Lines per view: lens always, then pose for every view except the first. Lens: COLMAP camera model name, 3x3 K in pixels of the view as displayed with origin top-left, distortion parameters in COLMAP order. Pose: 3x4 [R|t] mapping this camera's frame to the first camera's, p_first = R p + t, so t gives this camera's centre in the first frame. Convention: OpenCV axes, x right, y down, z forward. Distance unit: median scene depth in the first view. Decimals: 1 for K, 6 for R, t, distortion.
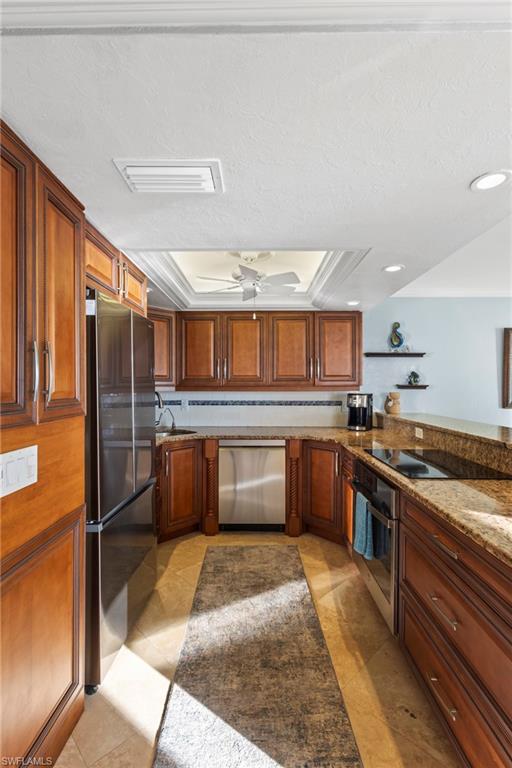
lens RADIAL K [[356.8, 0, 255.9], [0, 356.8, 387.0], [0, 0, 1]] dist [-0.001919, -0.000198]
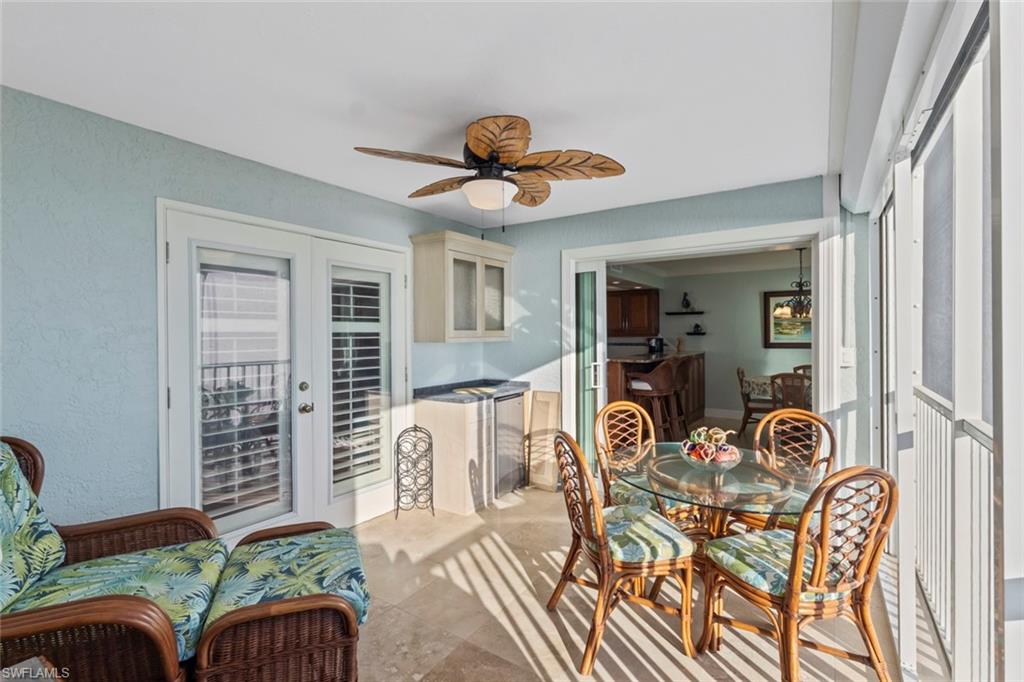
lens RADIAL K [[475.8, 0, 512.5], [0, 475.8, 337.8], [0, 0, 1]] dist [-0.001919, -0.000198]
pose [[0.840609, 0.000571, -0.541642, 0.882537], [0.003036, 0.999979, 0.005767, 0.002516], [0.541634, -0.006492, 0.840589, -1.156479]]
